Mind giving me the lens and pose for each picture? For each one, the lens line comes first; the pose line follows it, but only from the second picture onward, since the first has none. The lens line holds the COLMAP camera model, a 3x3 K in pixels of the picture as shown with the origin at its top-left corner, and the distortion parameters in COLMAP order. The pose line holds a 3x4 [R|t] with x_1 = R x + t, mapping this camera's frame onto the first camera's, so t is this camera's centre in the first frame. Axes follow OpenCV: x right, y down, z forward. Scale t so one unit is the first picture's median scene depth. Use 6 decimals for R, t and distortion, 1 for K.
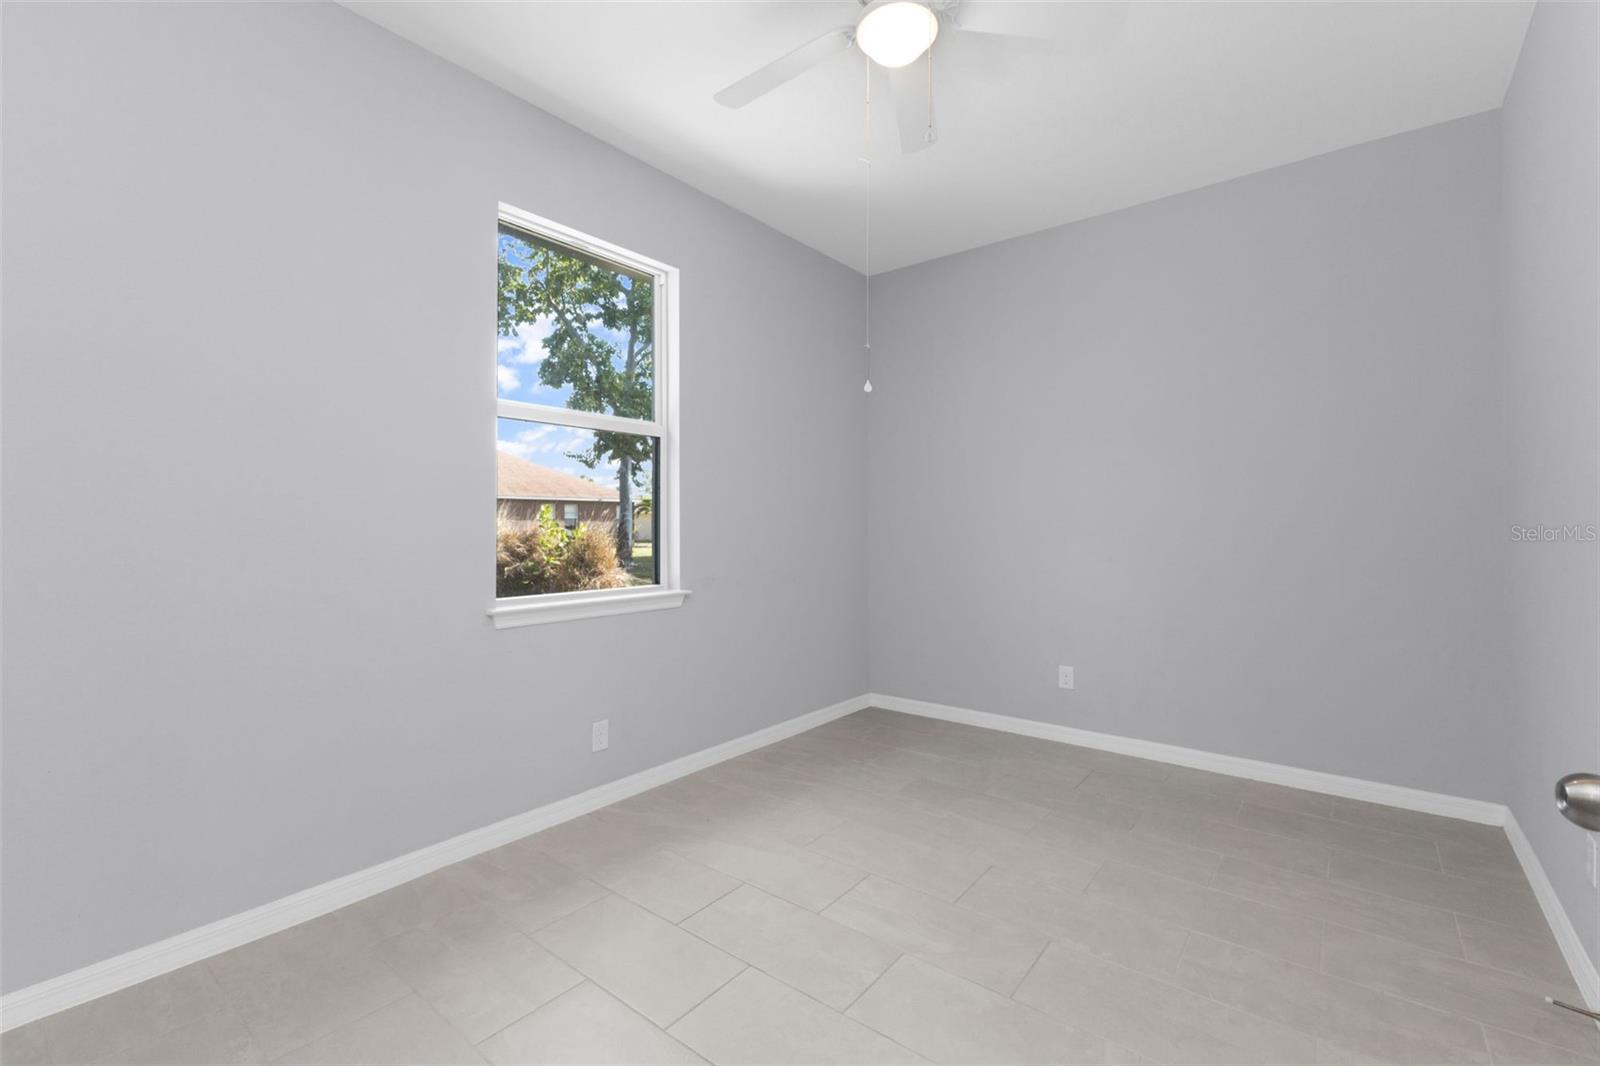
lens RADIAL K [[700.1, 0, 800.5], [0, 700.1, 528.7], [0, 0, 1]] dist [0.016952, -0.005639]
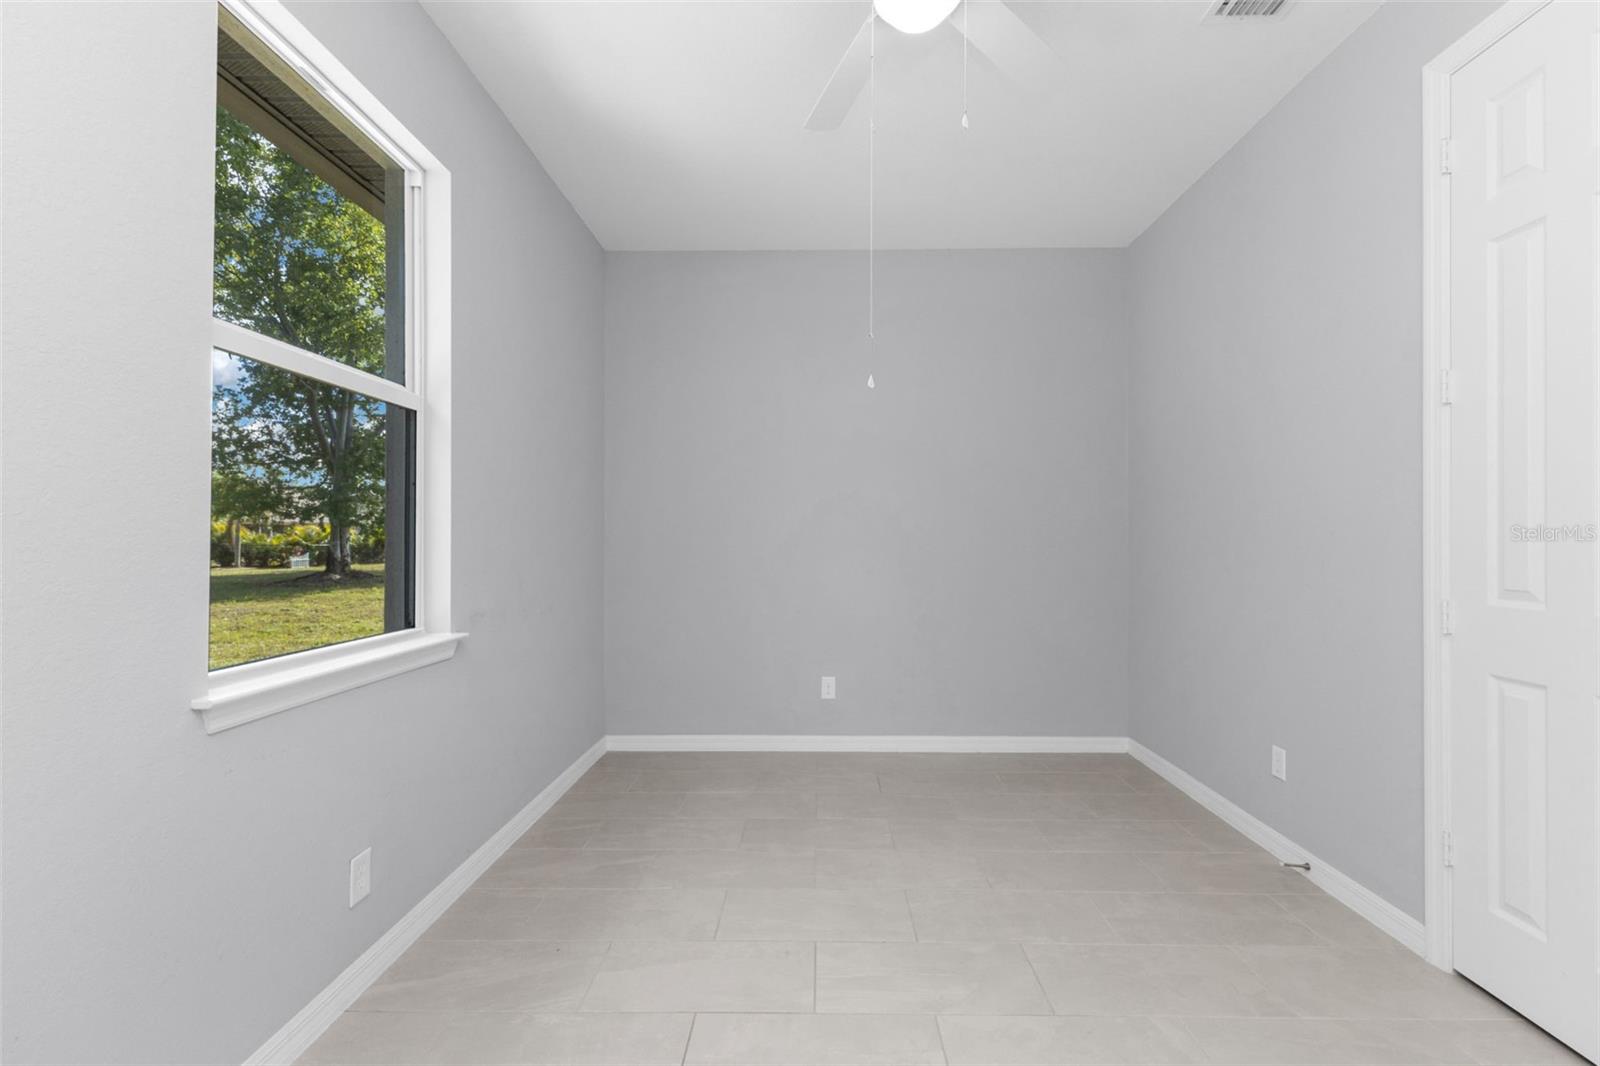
lens RADIAL K [[700.1, 0, 802.1], [0, 700.1, 541.0], [0, 0, 1]] dist [0.016952, -0.005639]
pose [[0.787406, 0.000940, 0.616434, -0.327922], [0.002300, 0.999987, -0.004463, -0.000492], [-0.616430, 0.004932, 0.787394, 0.236399]]
